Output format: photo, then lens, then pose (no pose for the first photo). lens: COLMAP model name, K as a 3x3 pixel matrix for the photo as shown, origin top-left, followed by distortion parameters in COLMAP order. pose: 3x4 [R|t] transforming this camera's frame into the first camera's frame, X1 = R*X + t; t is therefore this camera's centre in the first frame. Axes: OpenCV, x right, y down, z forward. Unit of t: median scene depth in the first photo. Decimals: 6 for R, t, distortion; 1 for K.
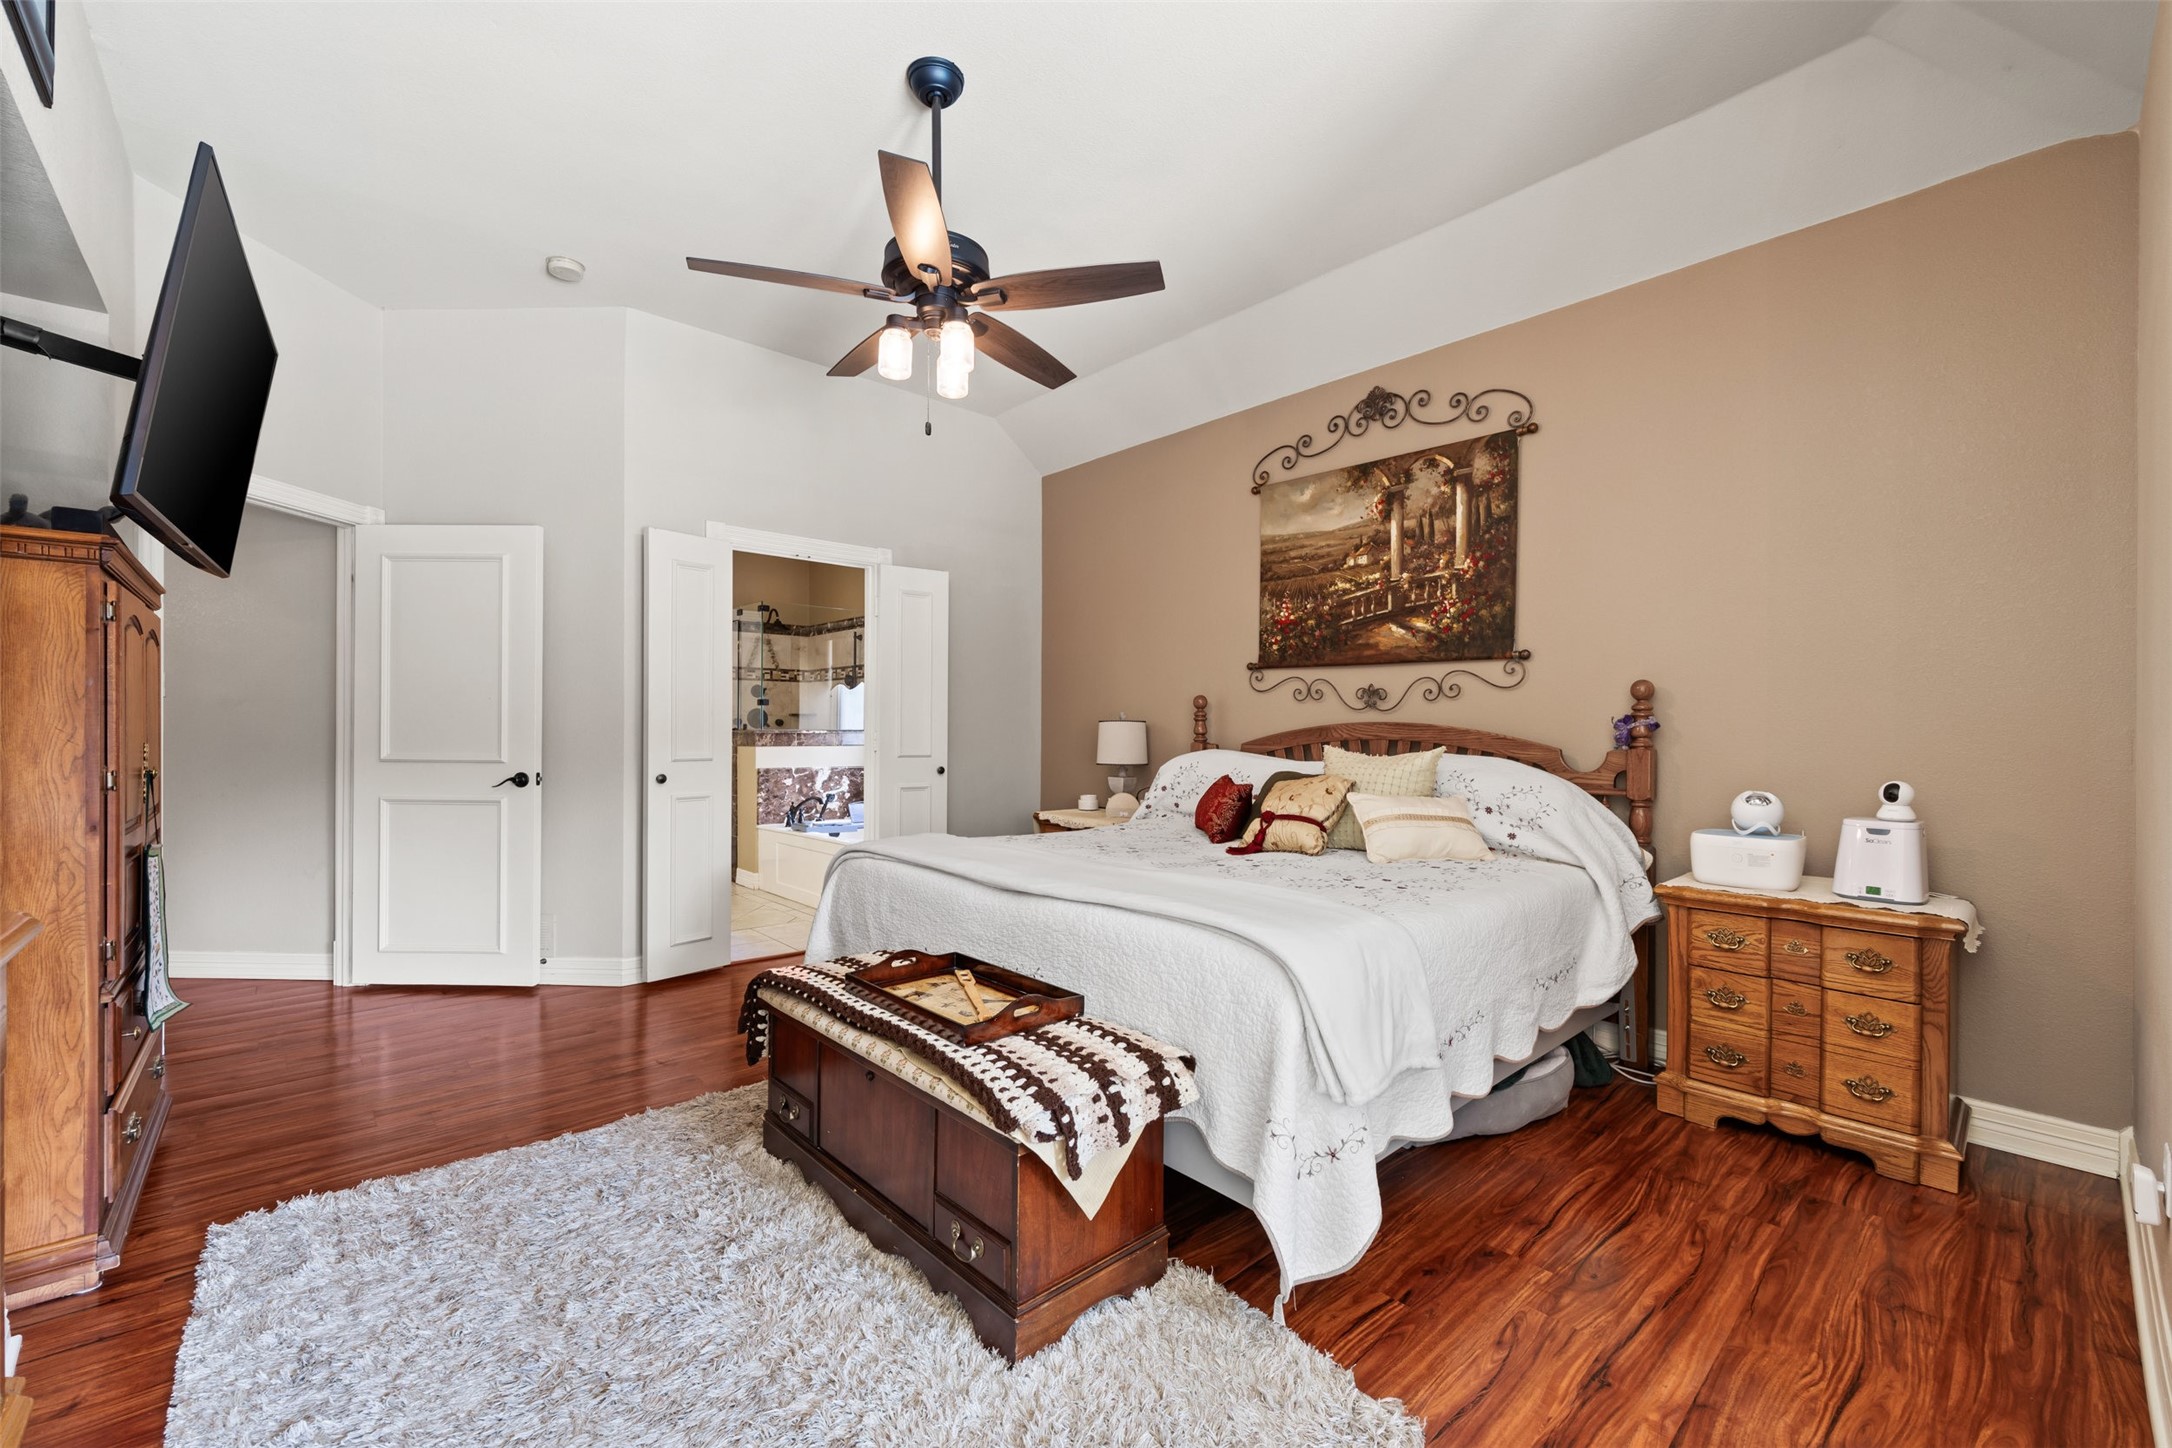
lens RADIAL K [[882.3, 0, 1079.1], [0, 882.3, 729.3], [0, 0, 1]] dist [-0.003187, 0.000813]
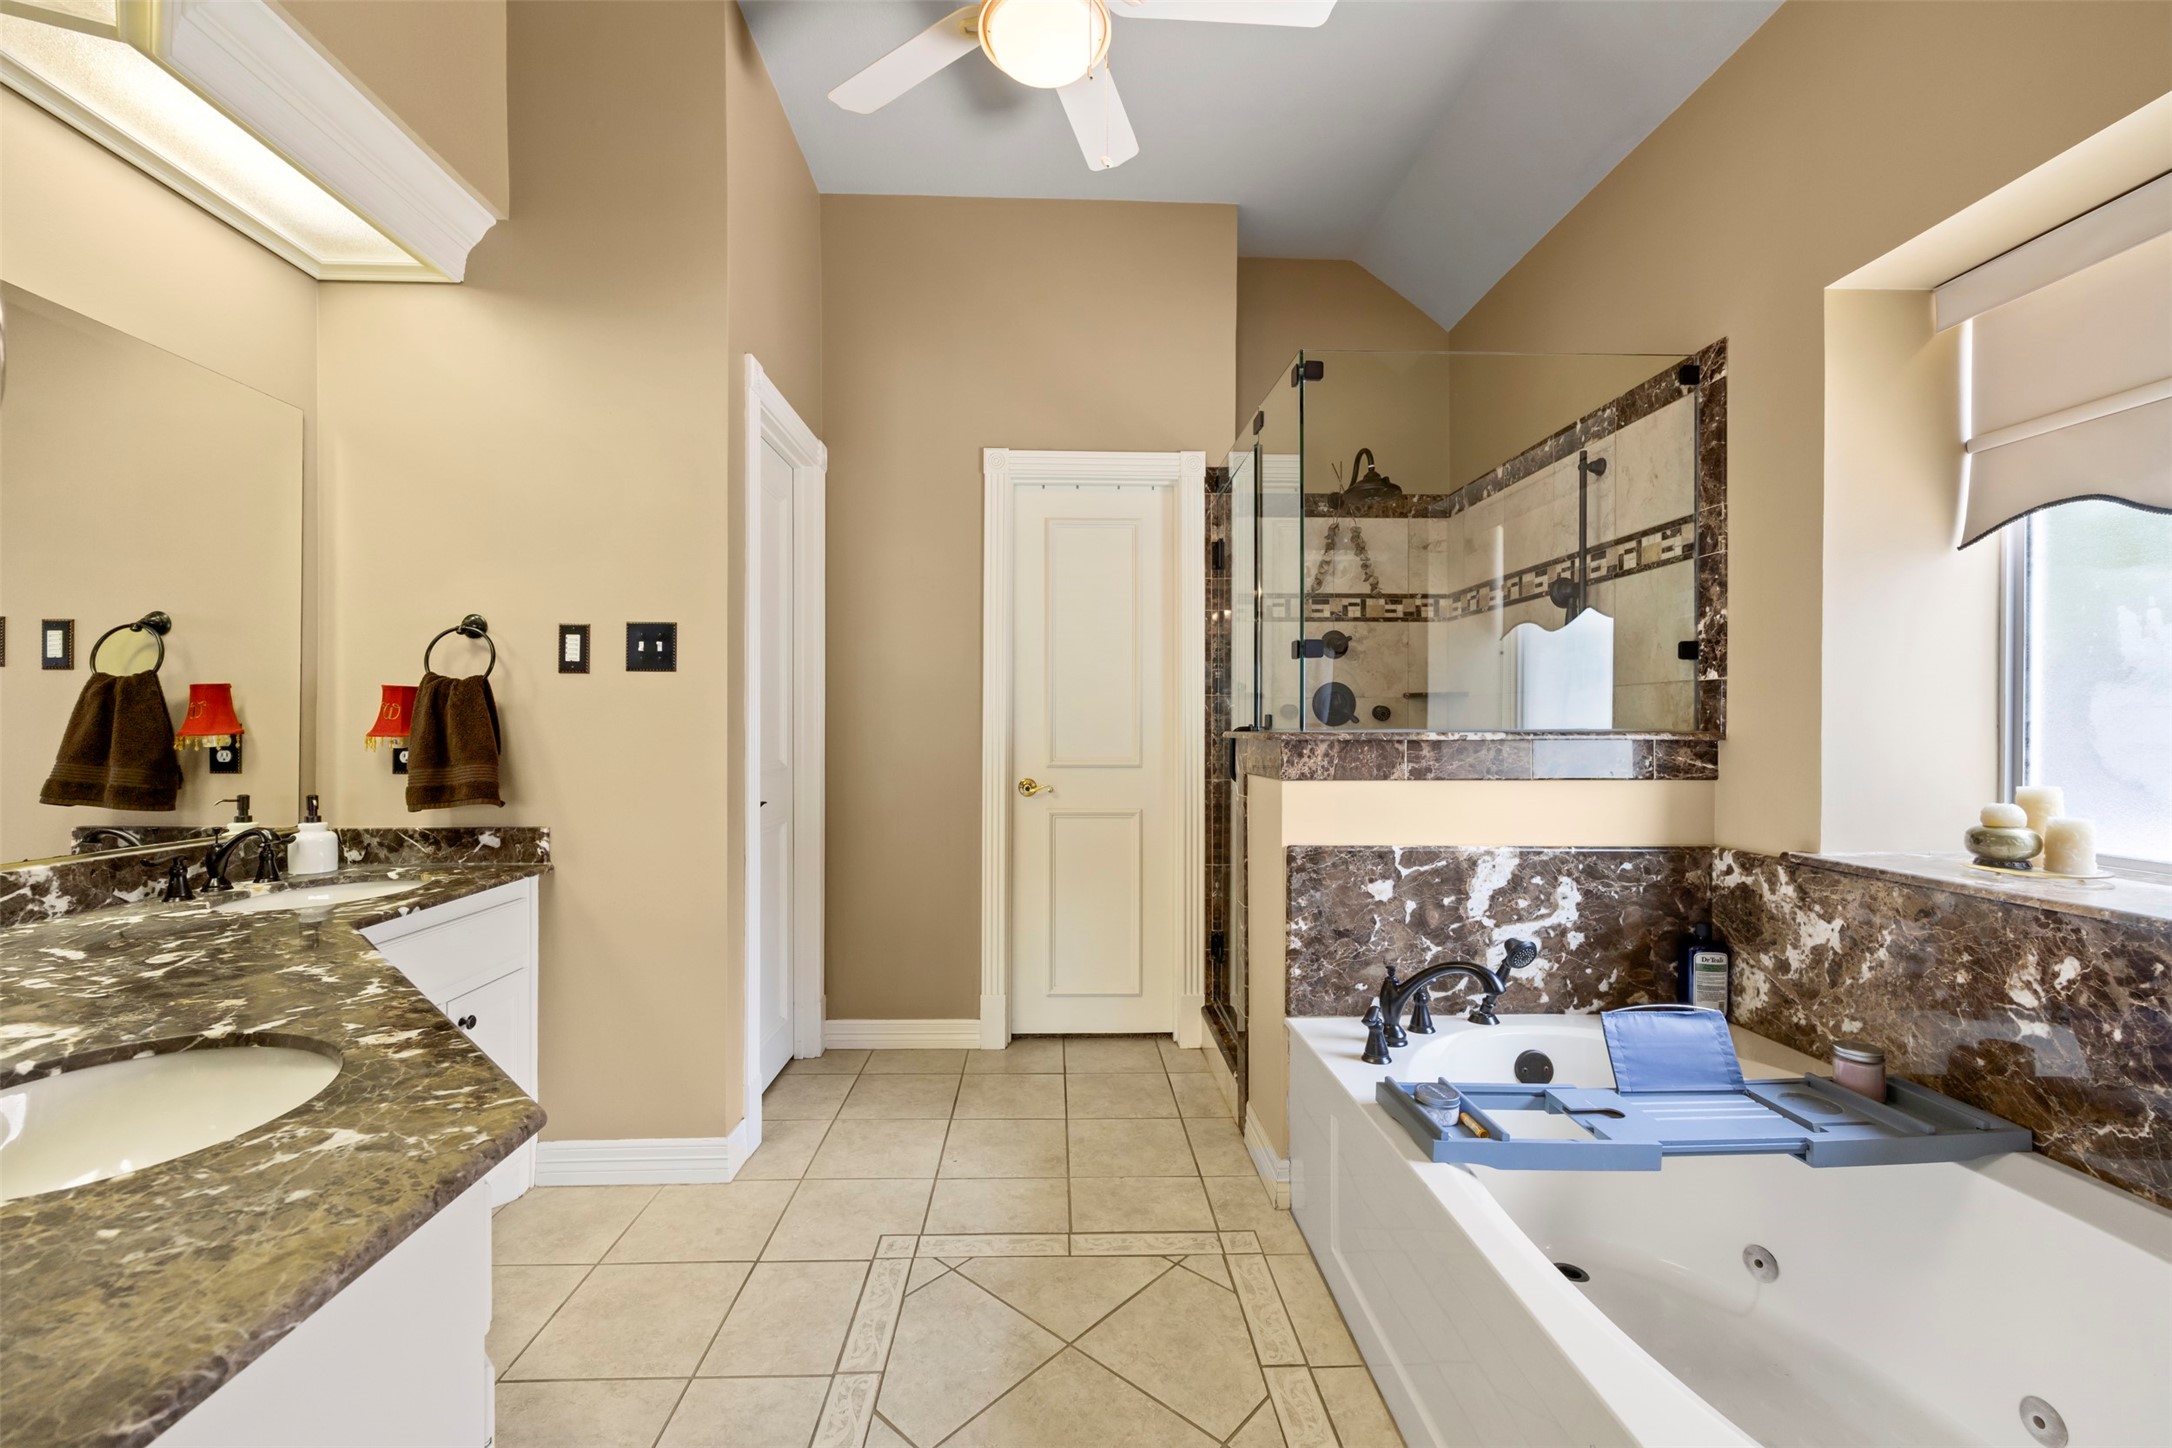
lens RADIAL K [[882.3, 0, 1079.1], [0, 882.3, 729.3], [0, 0, 1]] dist [-0.003187, 0.000813]
pose [[0.765958, 0.000347, -0.642890, -0.196882], [0.001541, 0.999996, 0.002376, -0.000575], [0.642889, -0.002810, 0.765955, 0.649317]]
